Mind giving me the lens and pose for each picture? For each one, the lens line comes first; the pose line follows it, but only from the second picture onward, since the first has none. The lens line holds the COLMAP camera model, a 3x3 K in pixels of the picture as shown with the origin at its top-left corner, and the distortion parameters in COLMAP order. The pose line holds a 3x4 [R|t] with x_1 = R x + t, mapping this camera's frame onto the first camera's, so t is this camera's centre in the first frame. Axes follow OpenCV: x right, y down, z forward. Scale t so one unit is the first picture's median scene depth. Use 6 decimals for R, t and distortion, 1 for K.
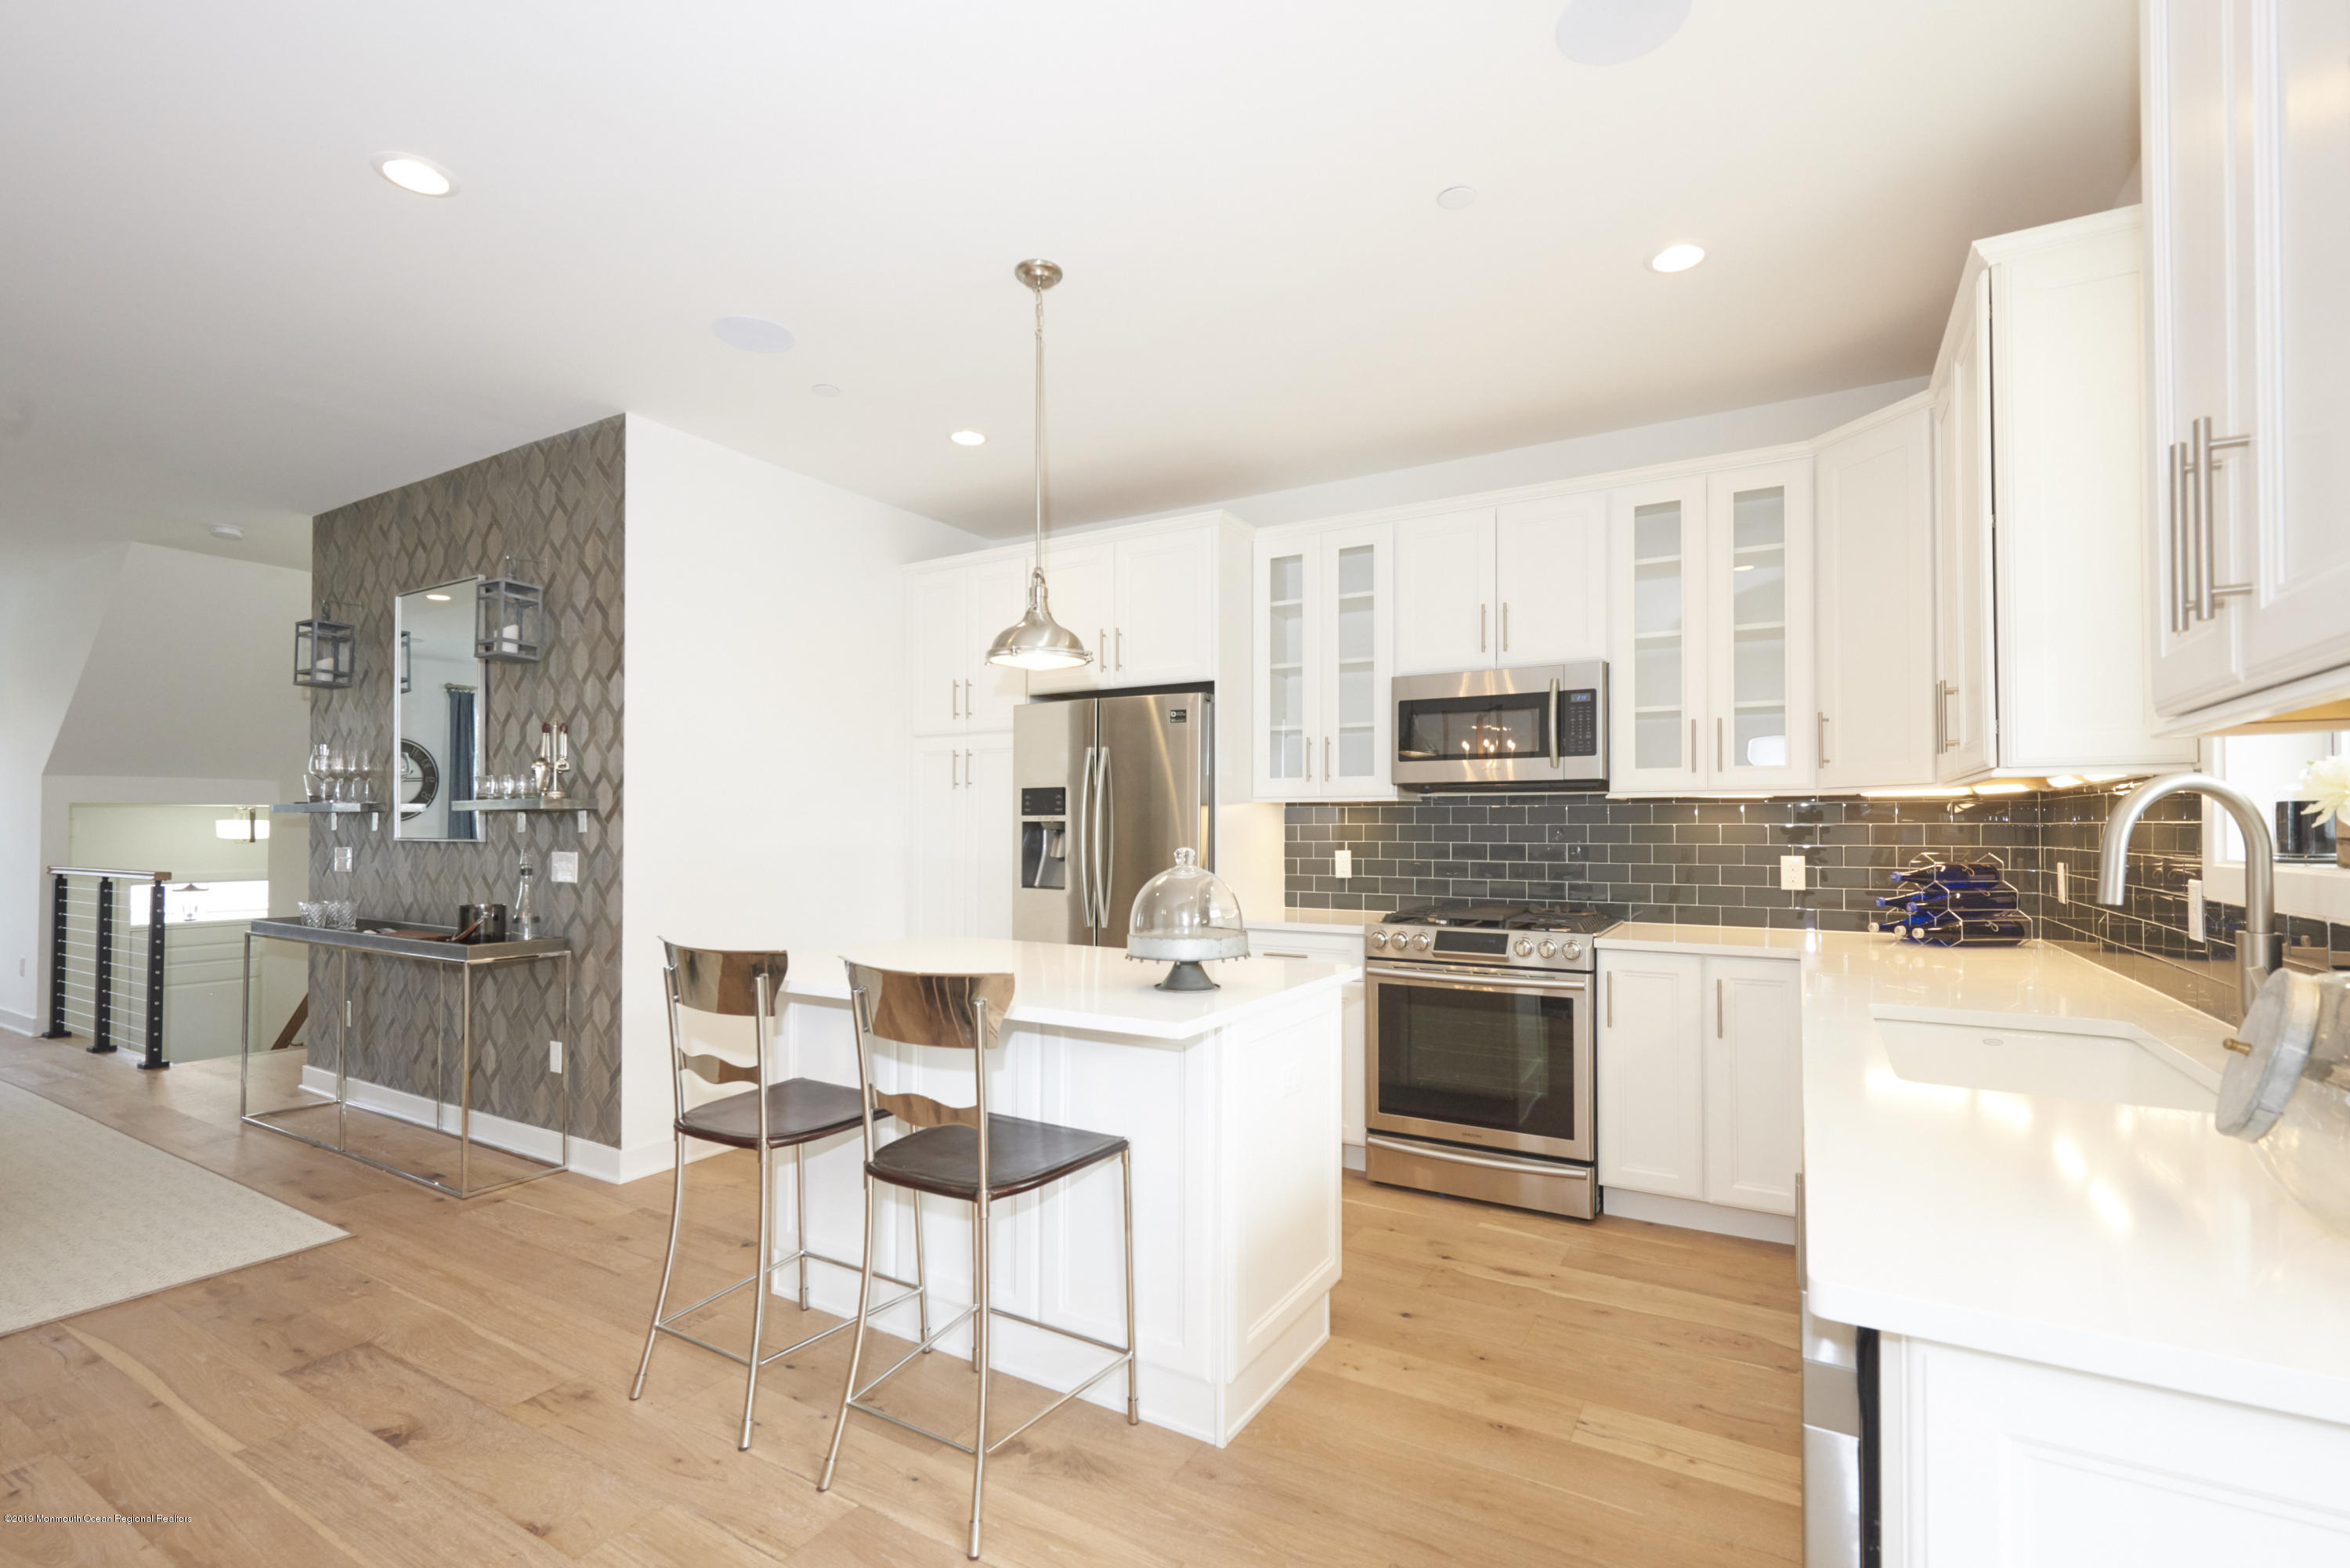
lens RADIAL K [[1062.7, 0, 1170.2], [0, 1062.7, 804.1], [0, 0, 1]] dist [0.000627, -0.000109]
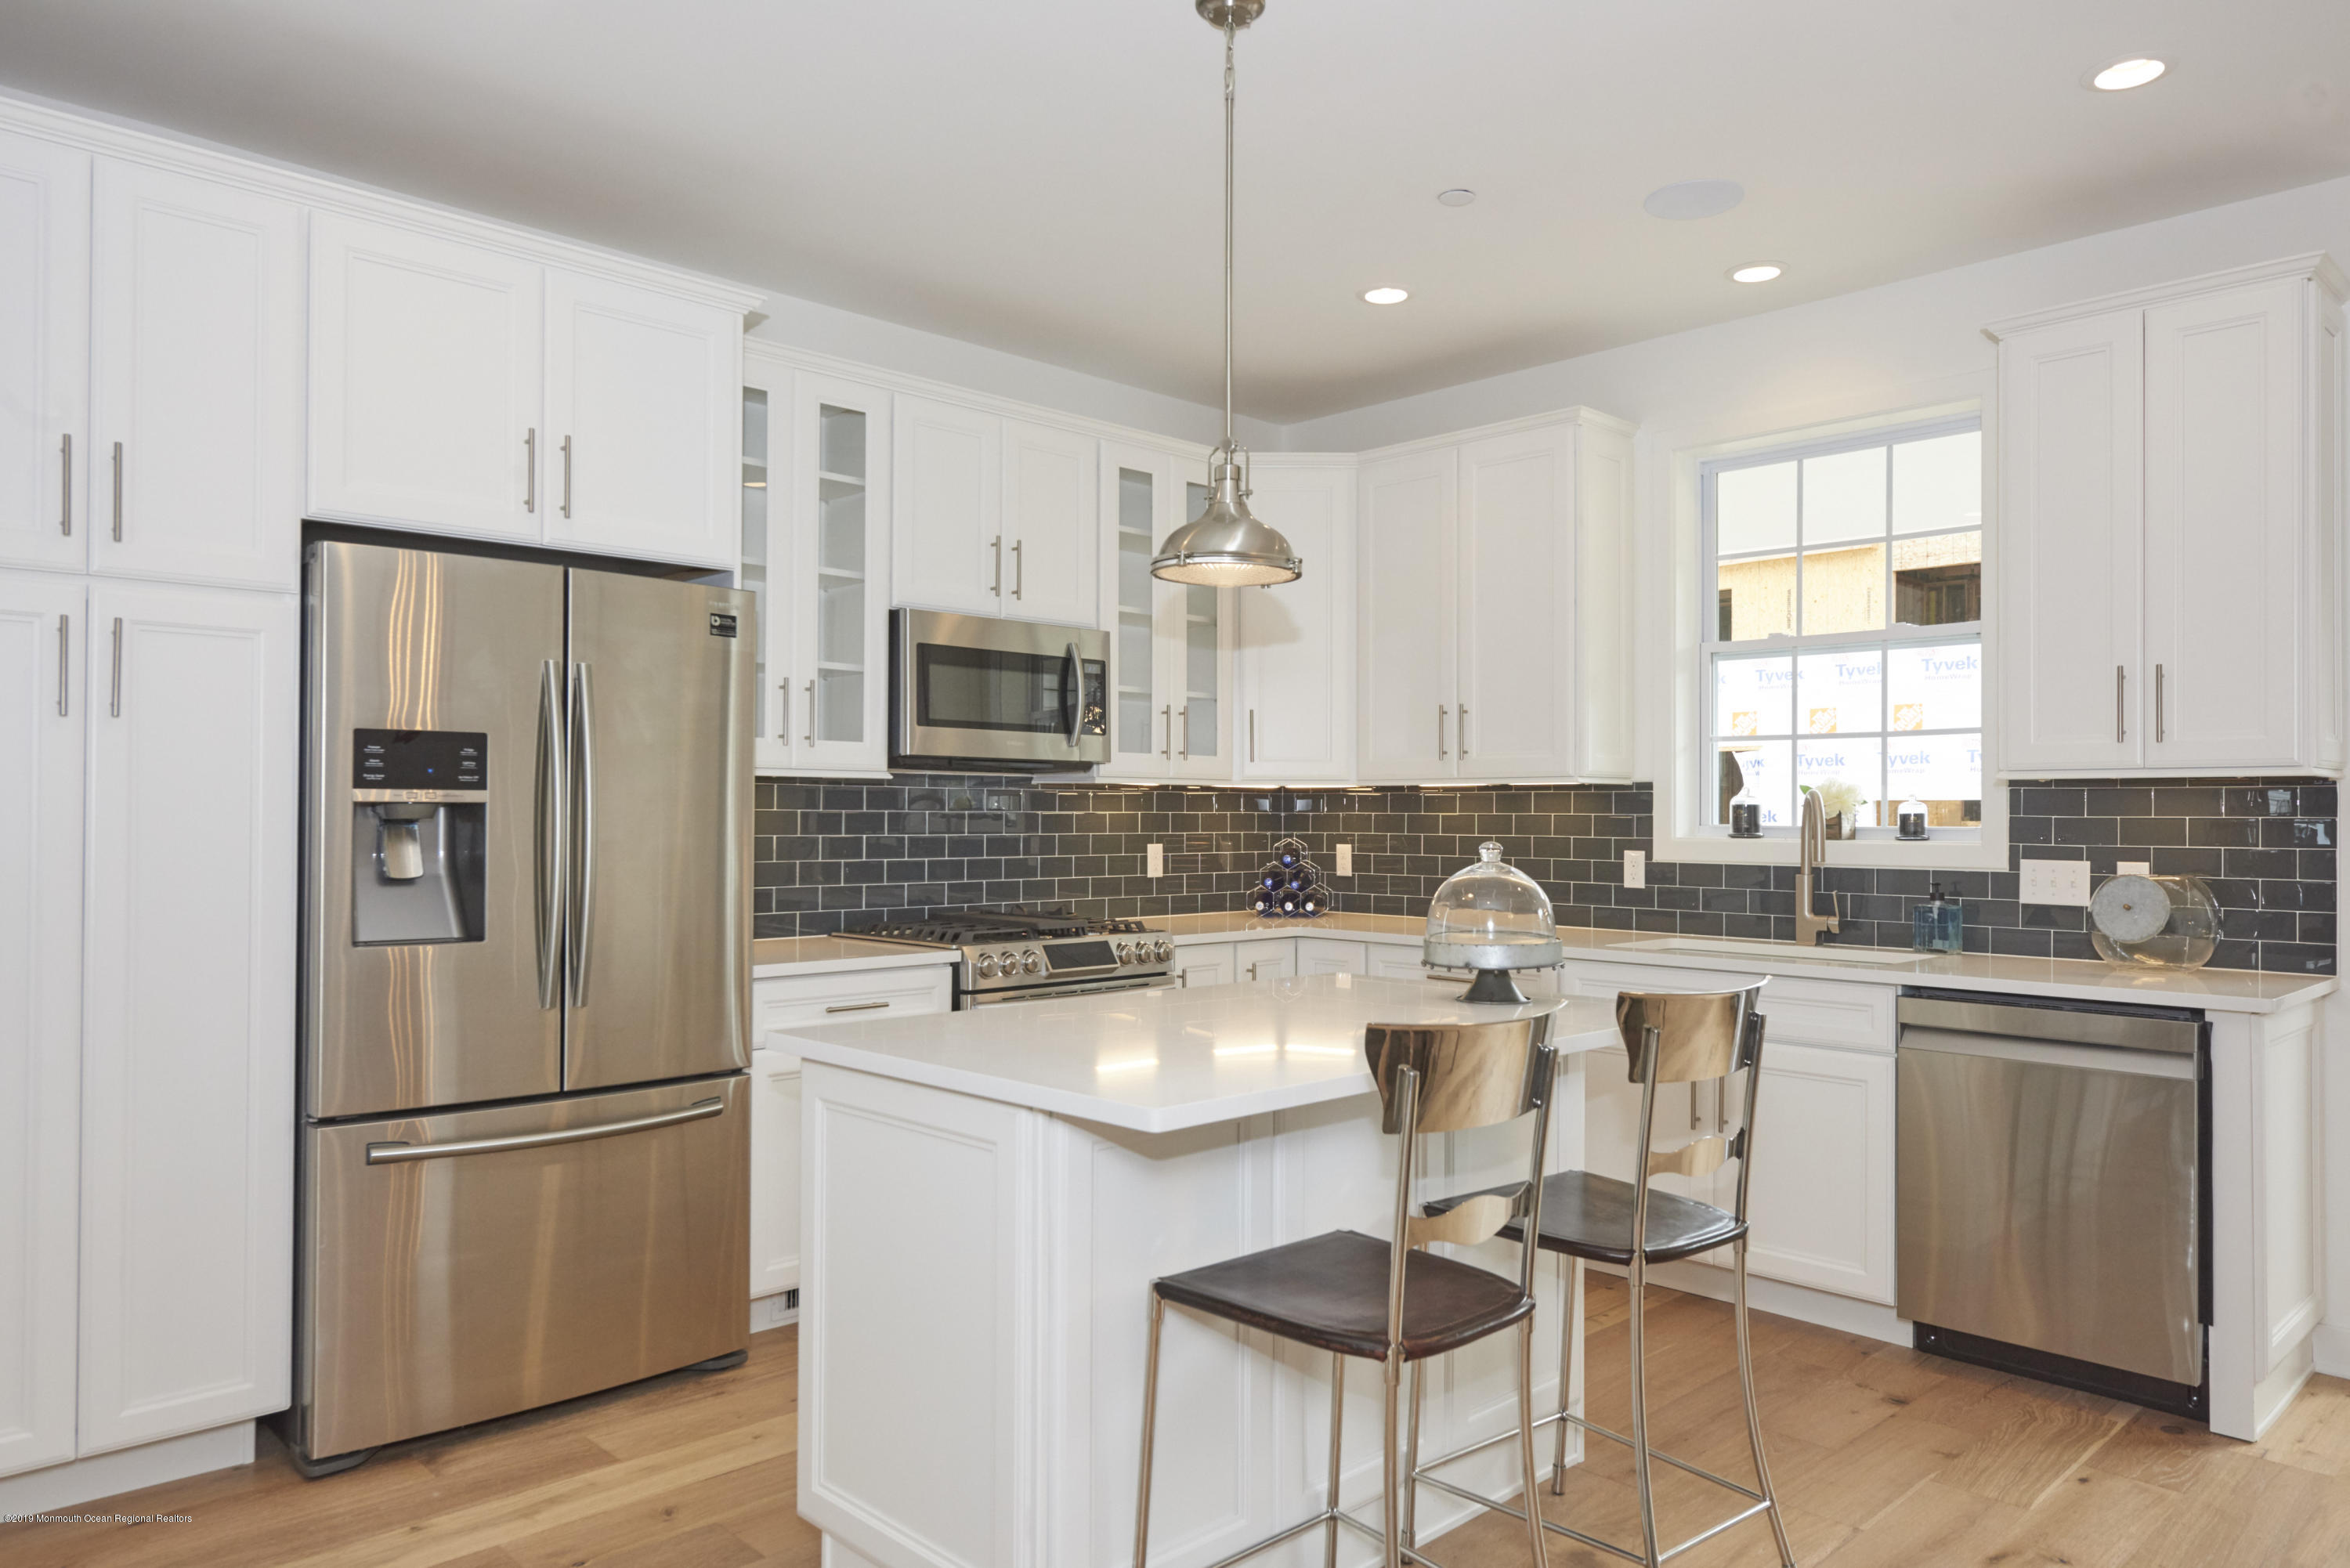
lens RADIAL K [[1571.0, 0, 1175.0], [0, 1571.0, 784.0], [0, 0, 1]] dist [0.003448, 0.000966]
pose [[0.264926, 0.018979, 0.964082, -0.844162], [-0.027142, 0.999557, -0.012219, 0.009364], [-0.963887, -0.022930, 0.265323, 0.582963]]
